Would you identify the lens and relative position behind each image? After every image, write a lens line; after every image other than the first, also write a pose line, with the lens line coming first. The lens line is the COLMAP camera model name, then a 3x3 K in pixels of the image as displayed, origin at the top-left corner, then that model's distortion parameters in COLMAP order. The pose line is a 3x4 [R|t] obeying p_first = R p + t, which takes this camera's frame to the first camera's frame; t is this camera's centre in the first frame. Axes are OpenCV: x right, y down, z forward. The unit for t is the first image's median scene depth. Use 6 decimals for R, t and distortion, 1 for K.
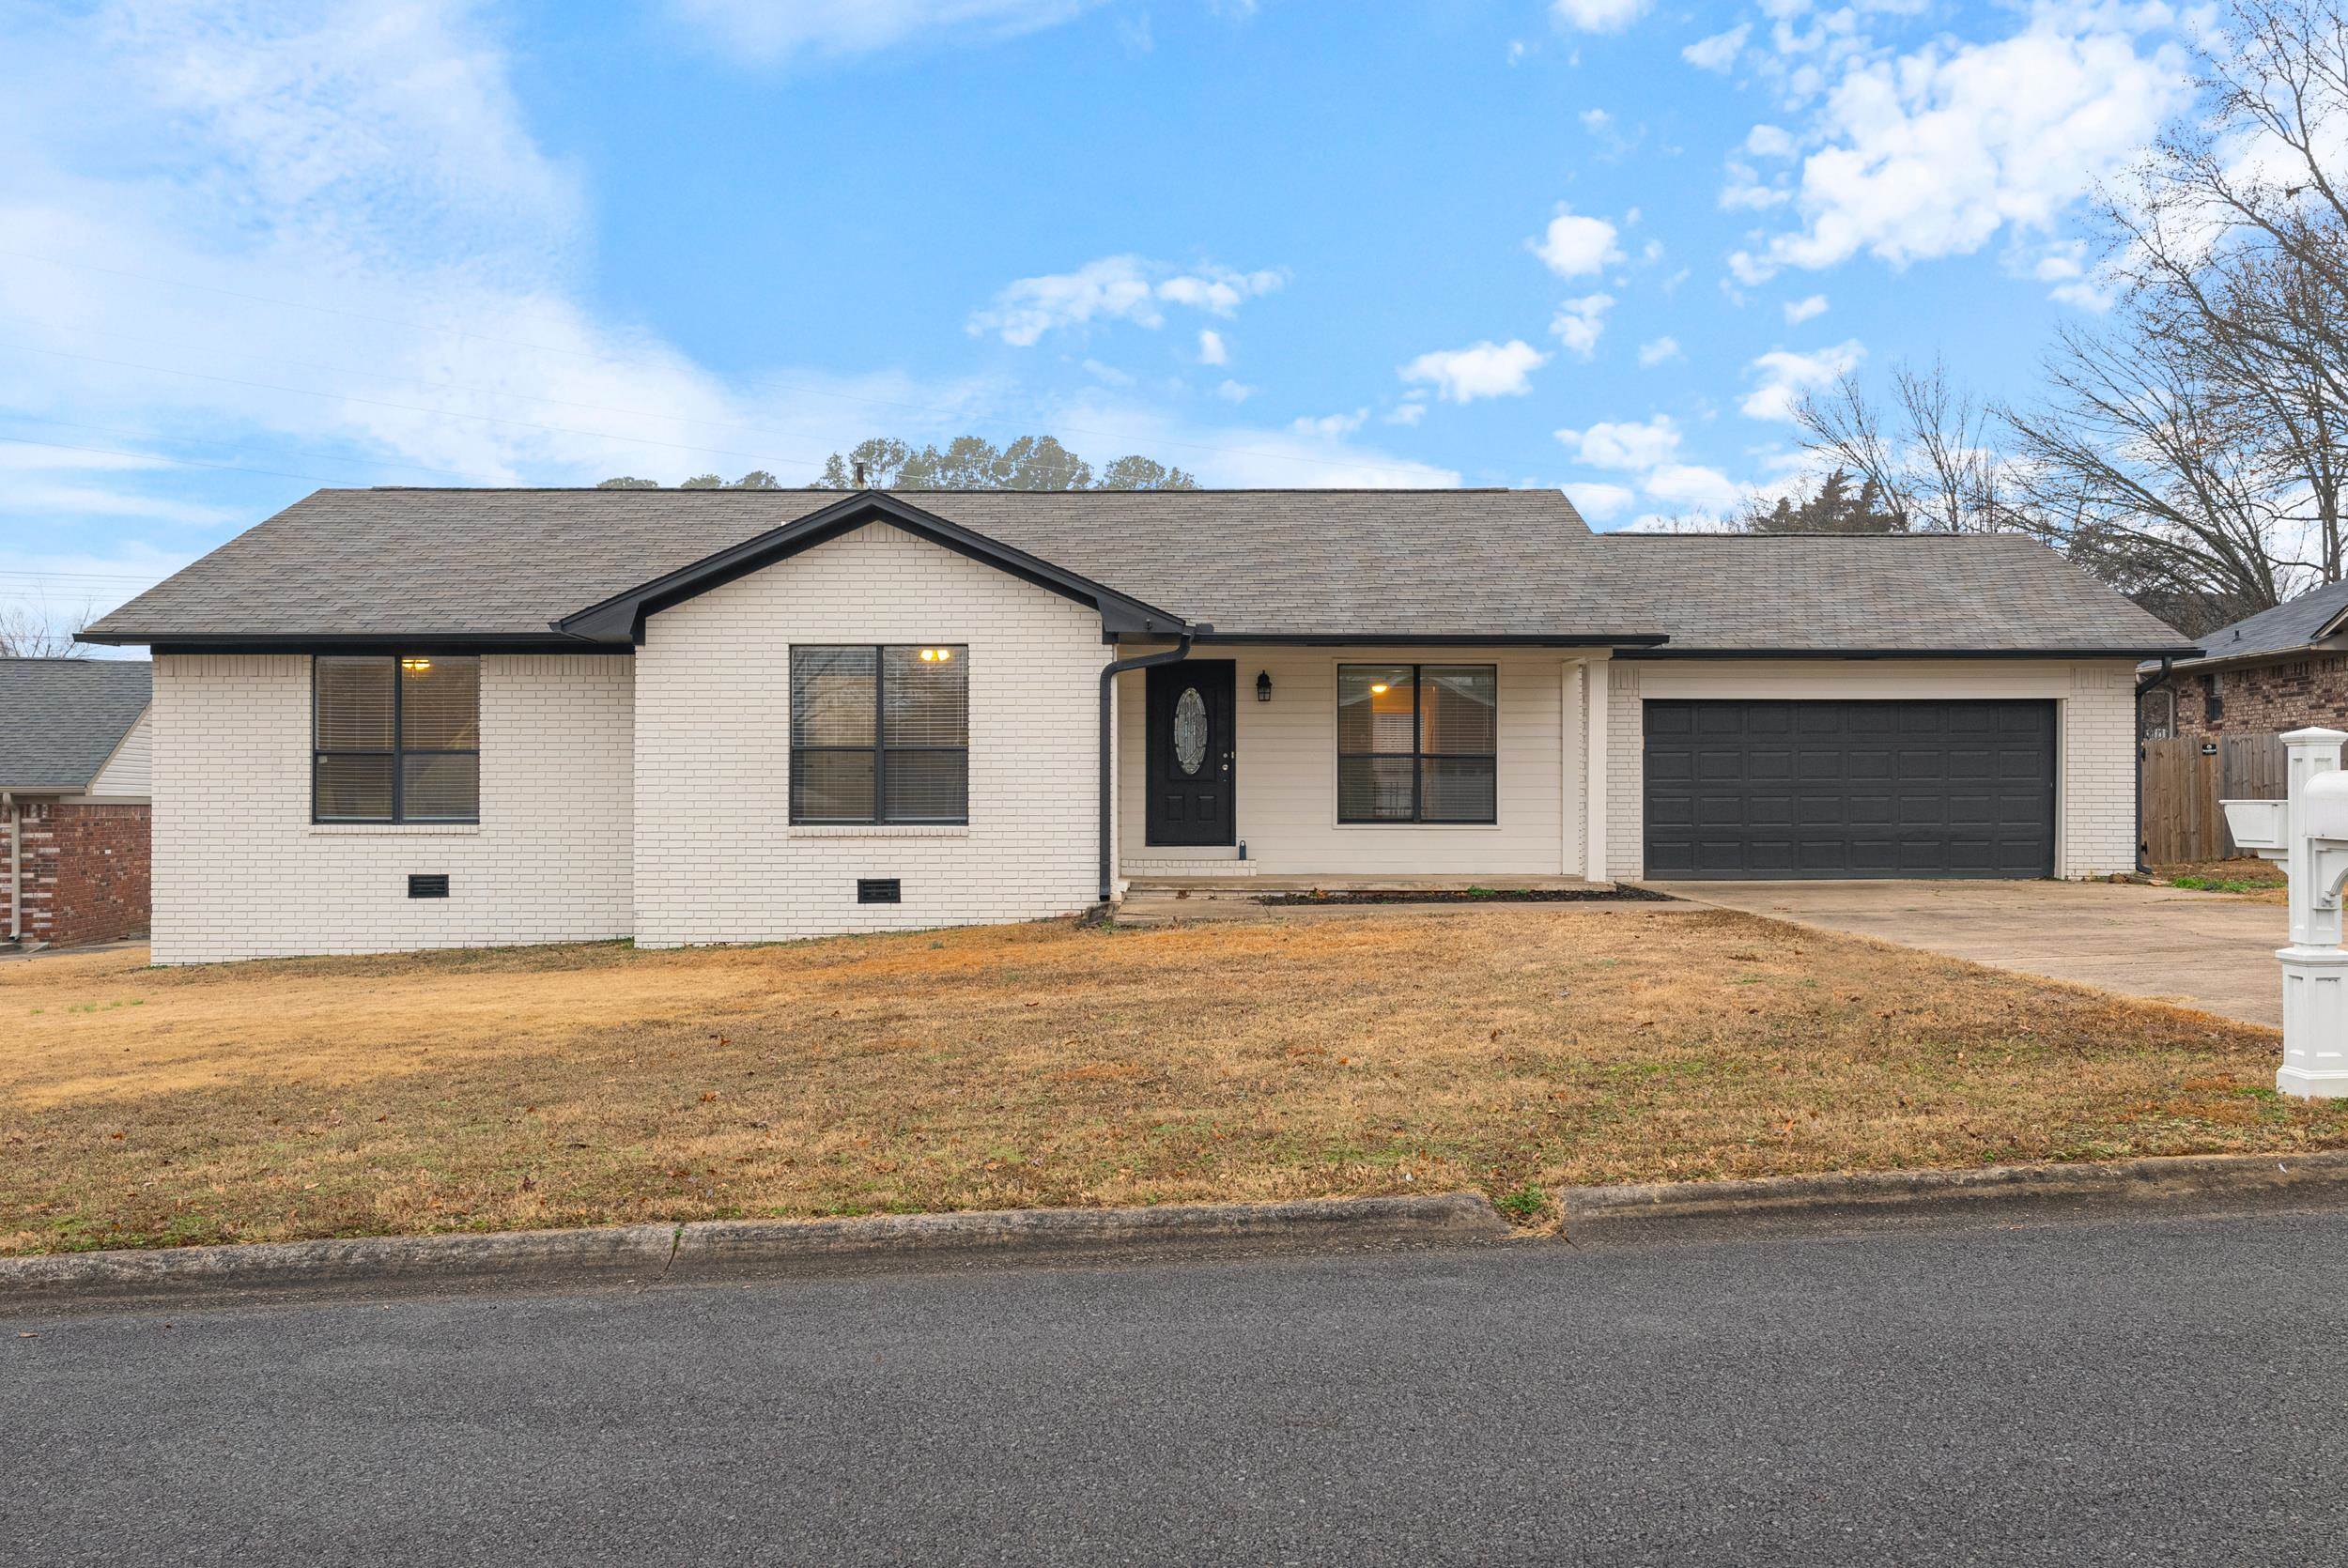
lens RADIAL K [[1964.6, 0, 1169.4], [0, 1964.6, 792.5], [0, 0, 1]] dist [0.016277, -0.003240]
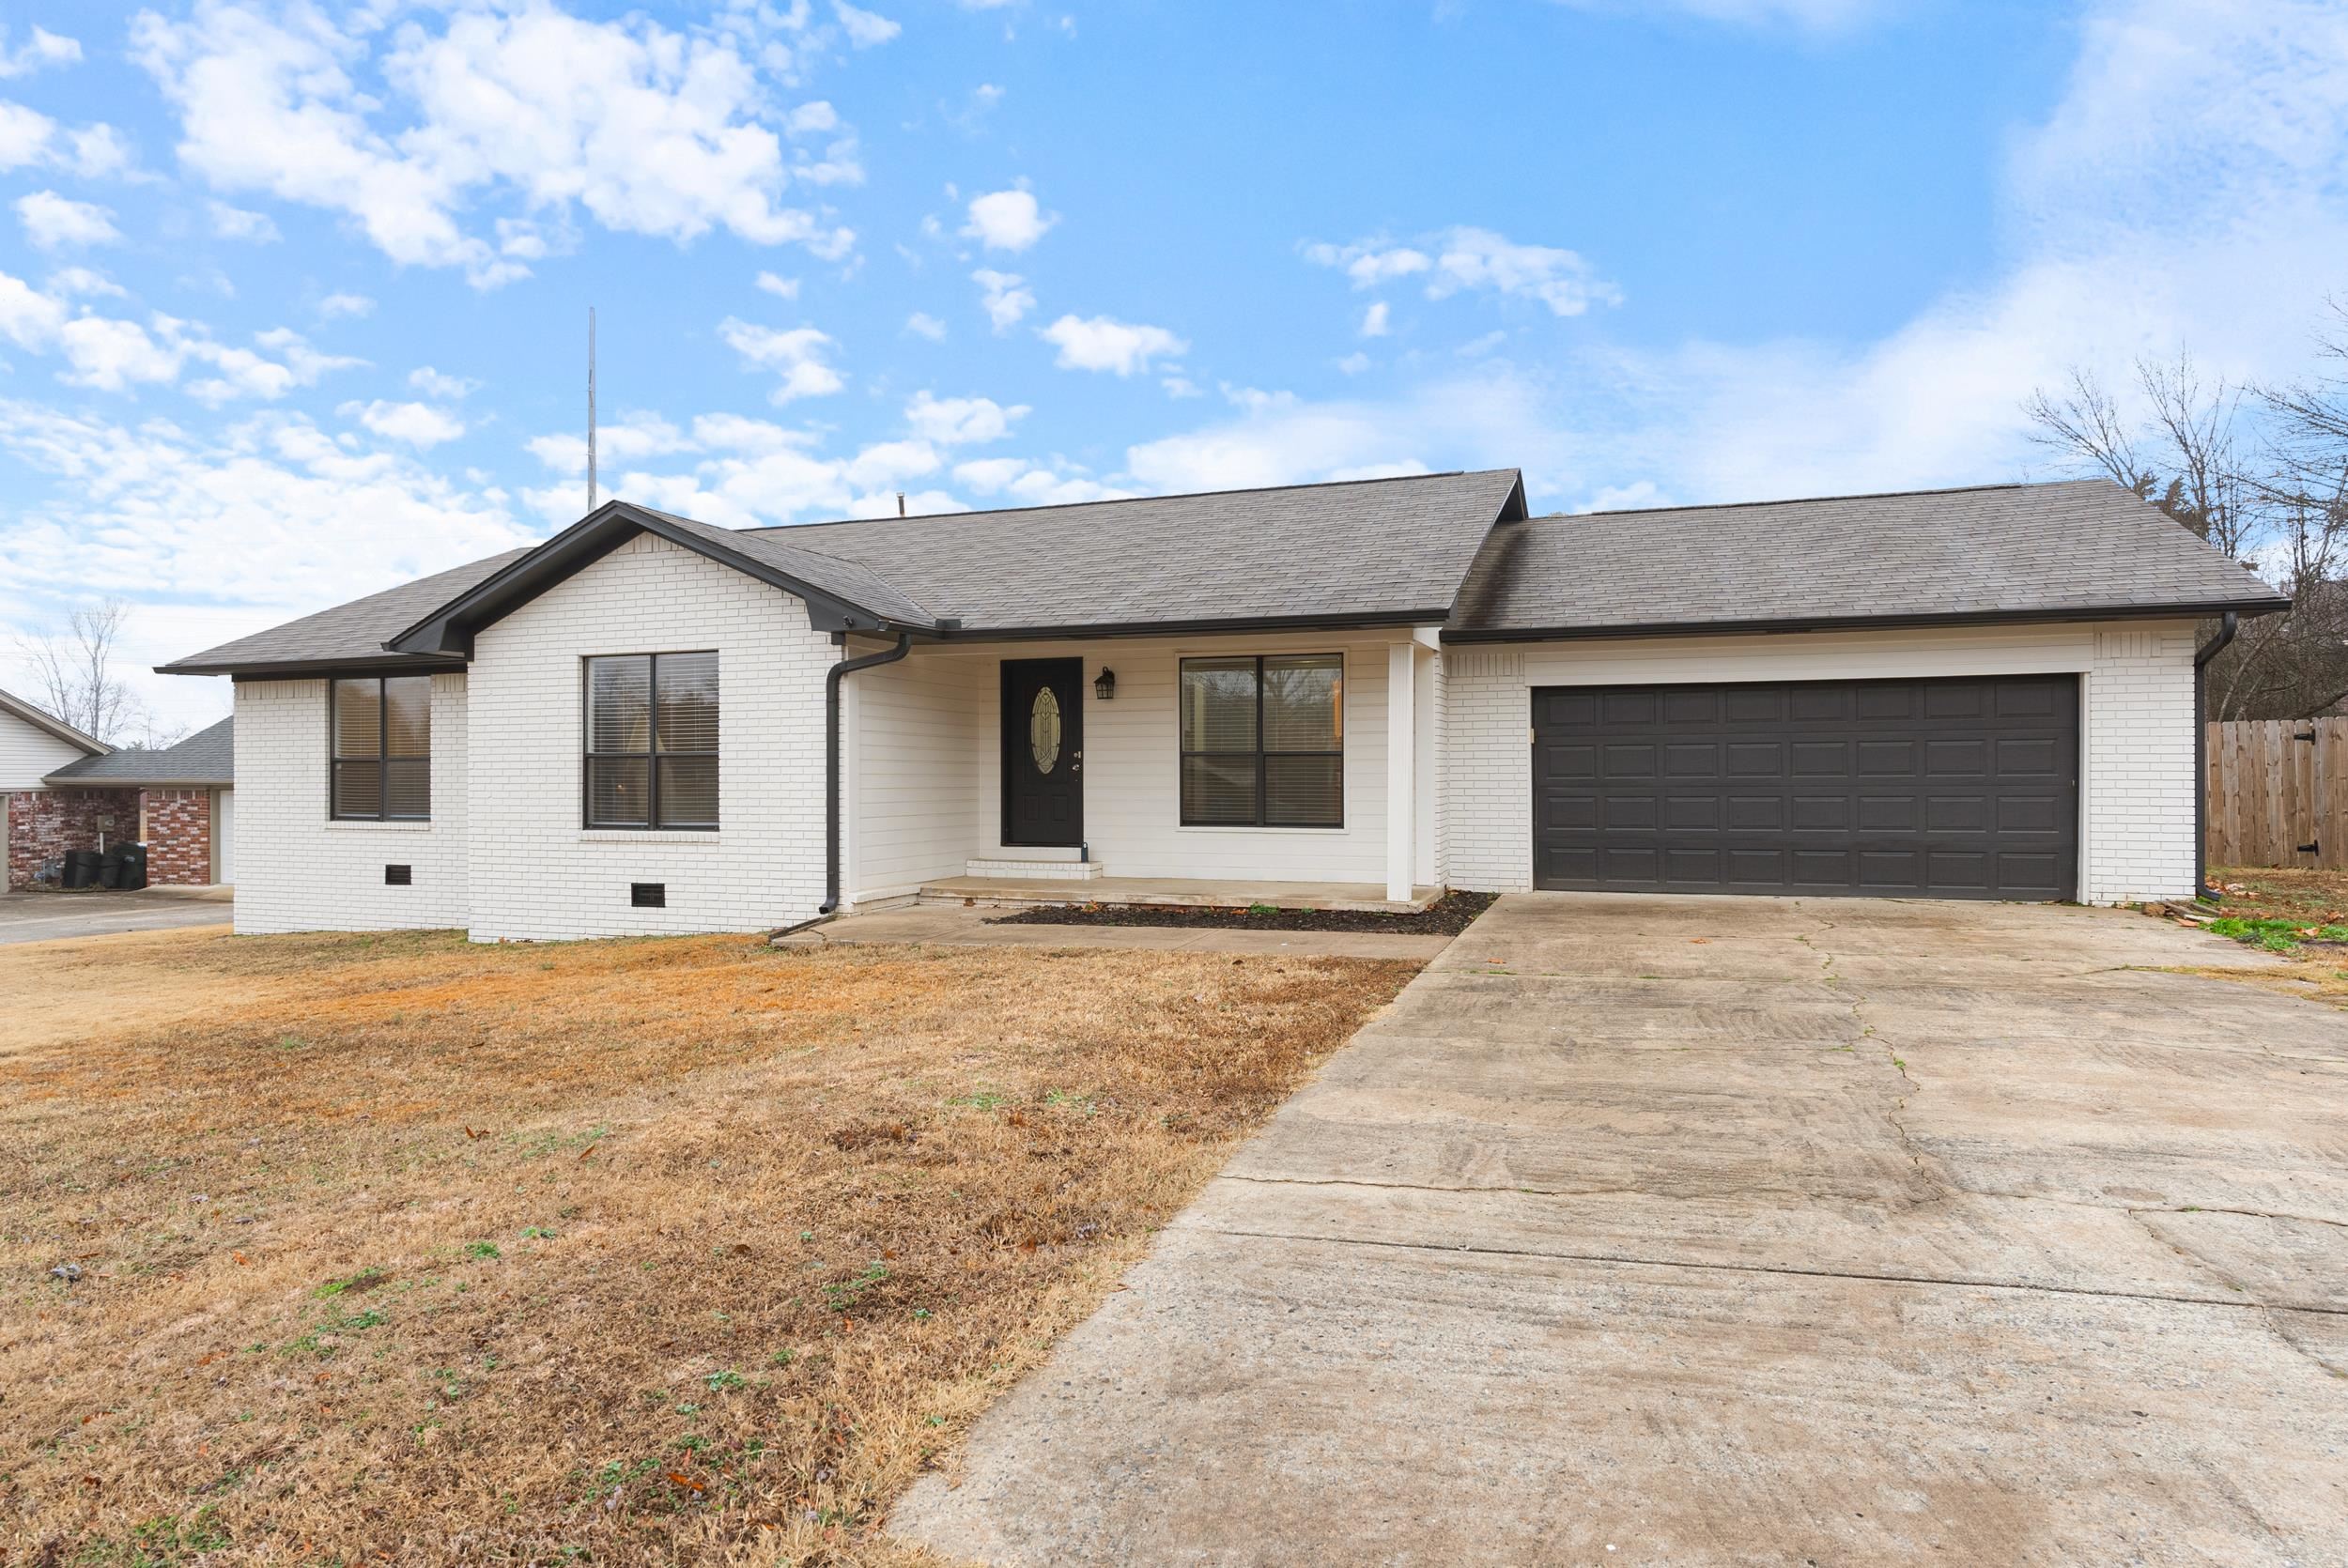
lens RADIAL K [[1340.3, 0, 1181.3], [0, 1340.3, 764.4], [0, 0, 1]] dist [0.003943, -0.000337]
pose [[0.938818, -0.005757, -0.344366, 0.328205], [0.006534, 0.999978, 0.001097, -0.015386], [0.344352, -0.003280, 0.938835, 0.413272]]
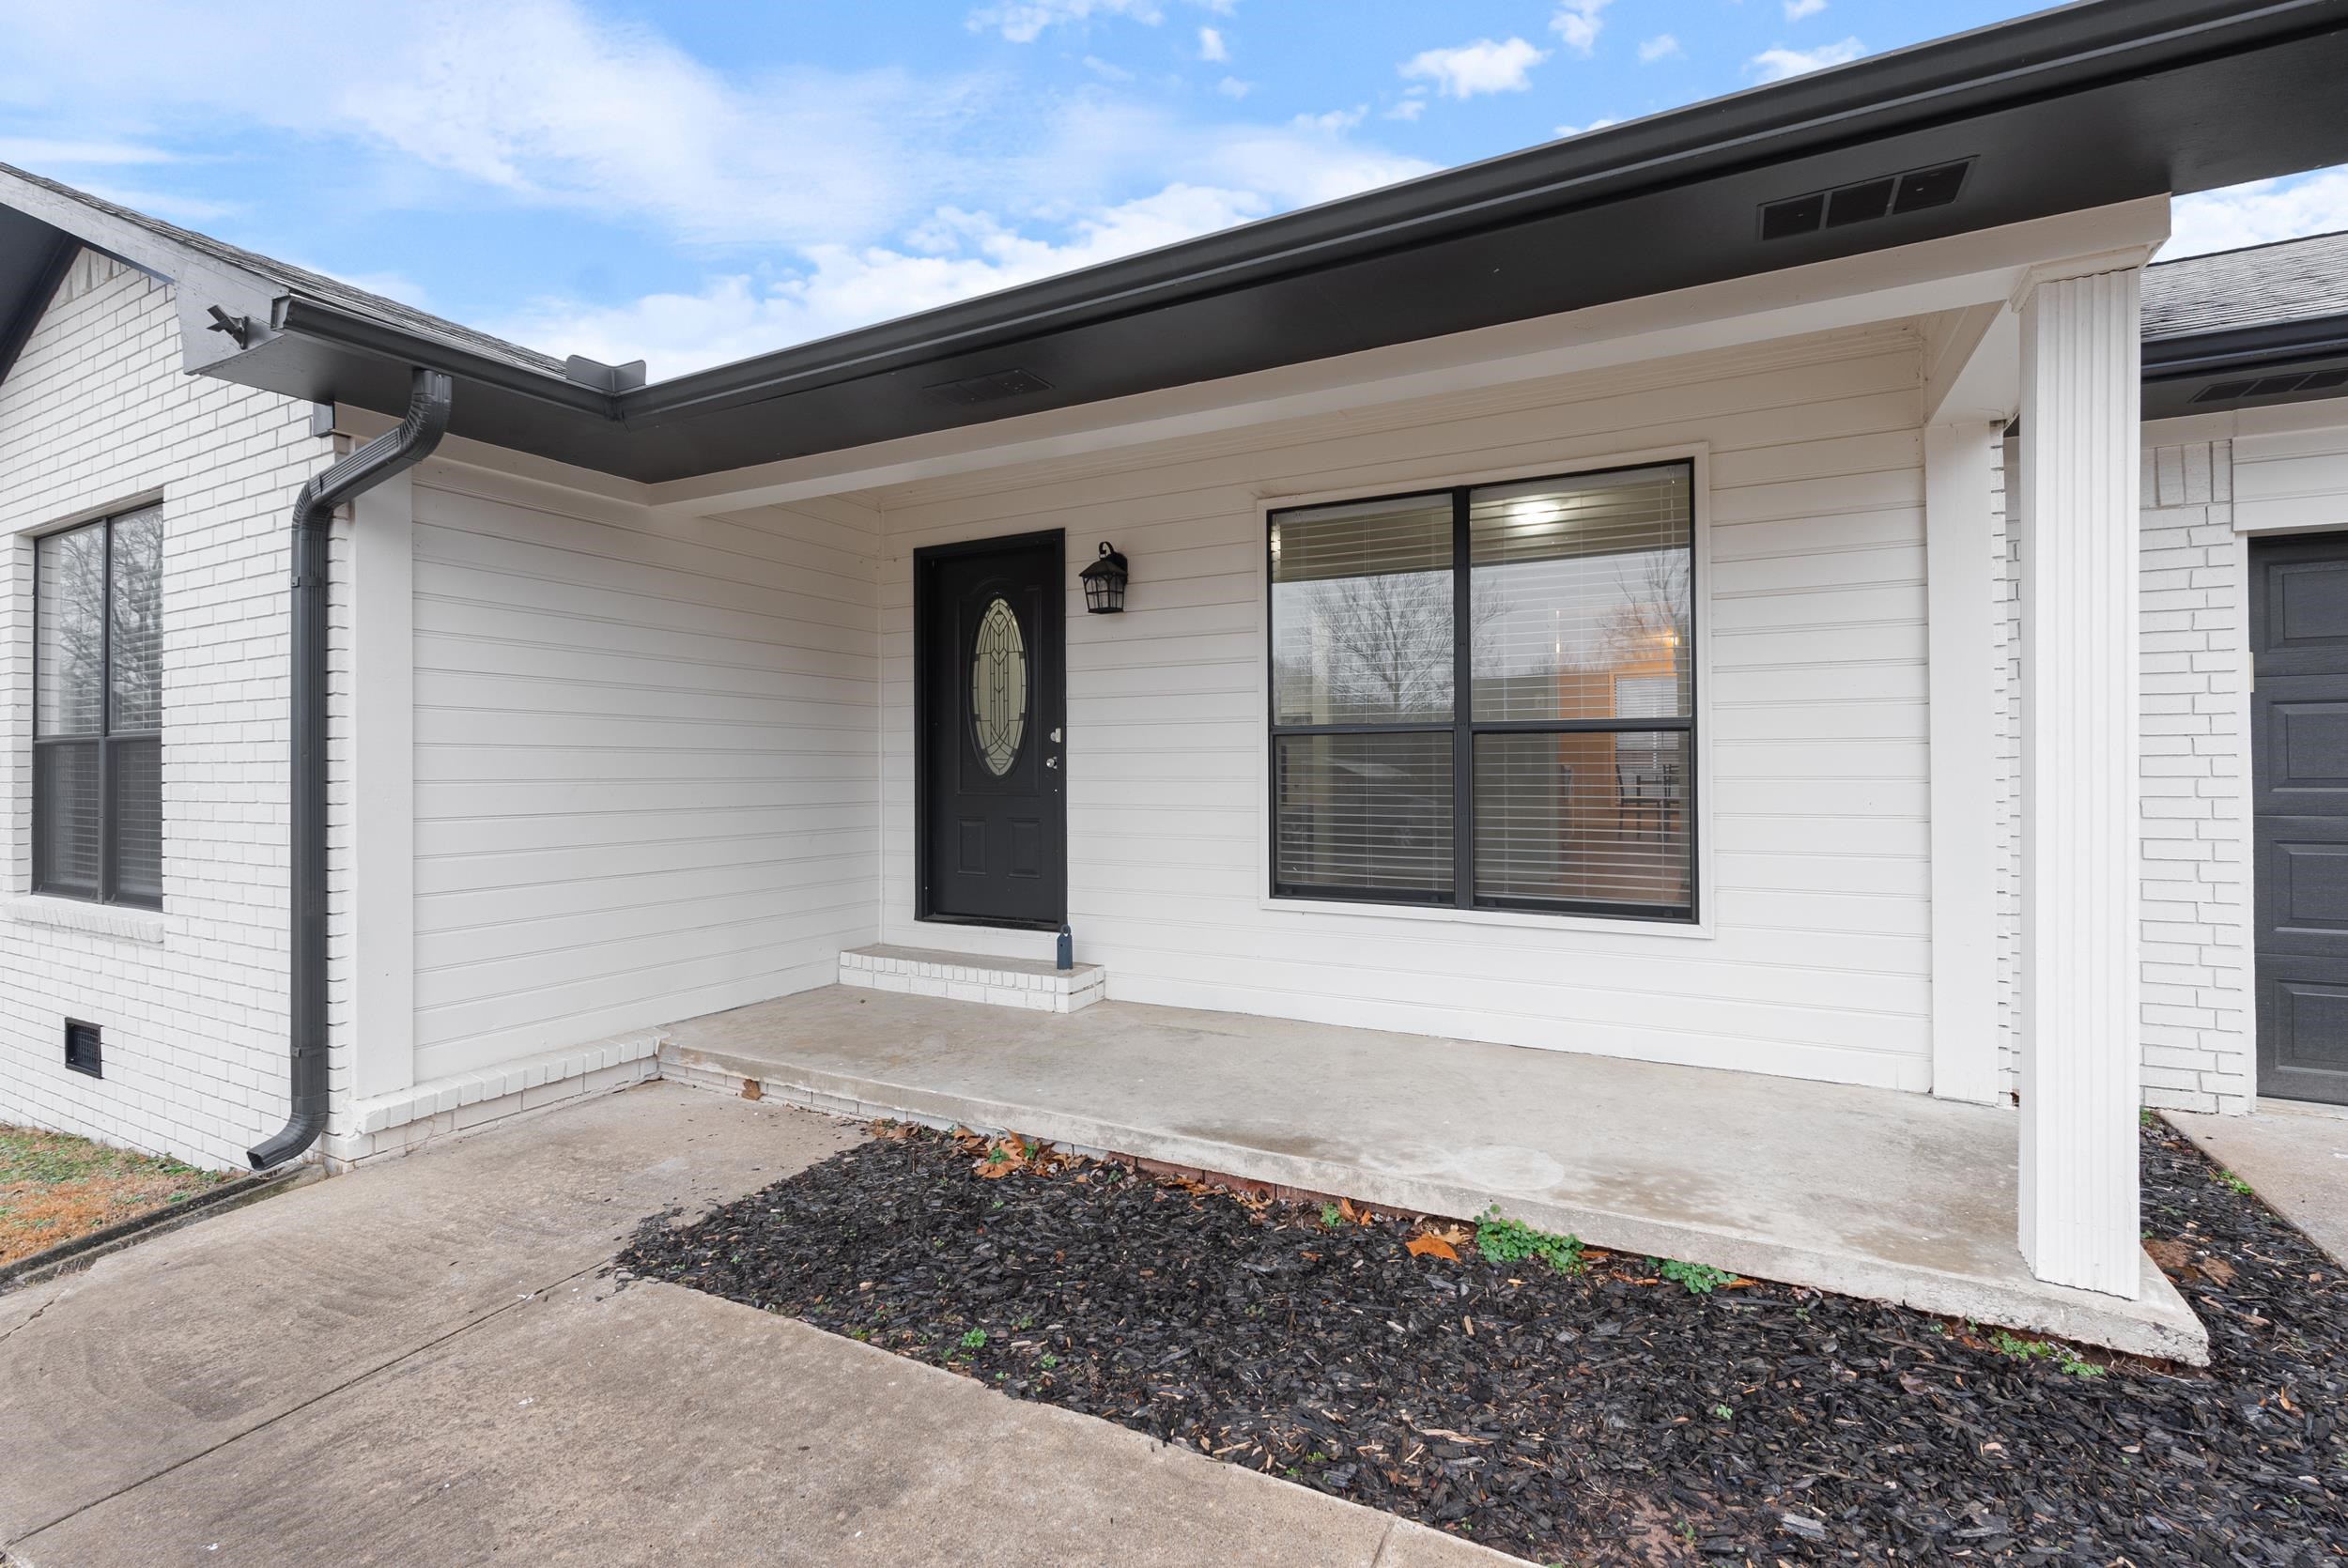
lens RADIAL K [[1037.7, 0, 1177.1], [0, 1037.7, 745.8], [0, 0, 1]] dist [-0.003709, 0.000166]
pose [[0.885279, -0.013575, -0.464862, 0.180069], [0.009055, 0.999888, -0.011955, -0.014188], [0.464972, 0.006374, 0.885303, 0.844591]]
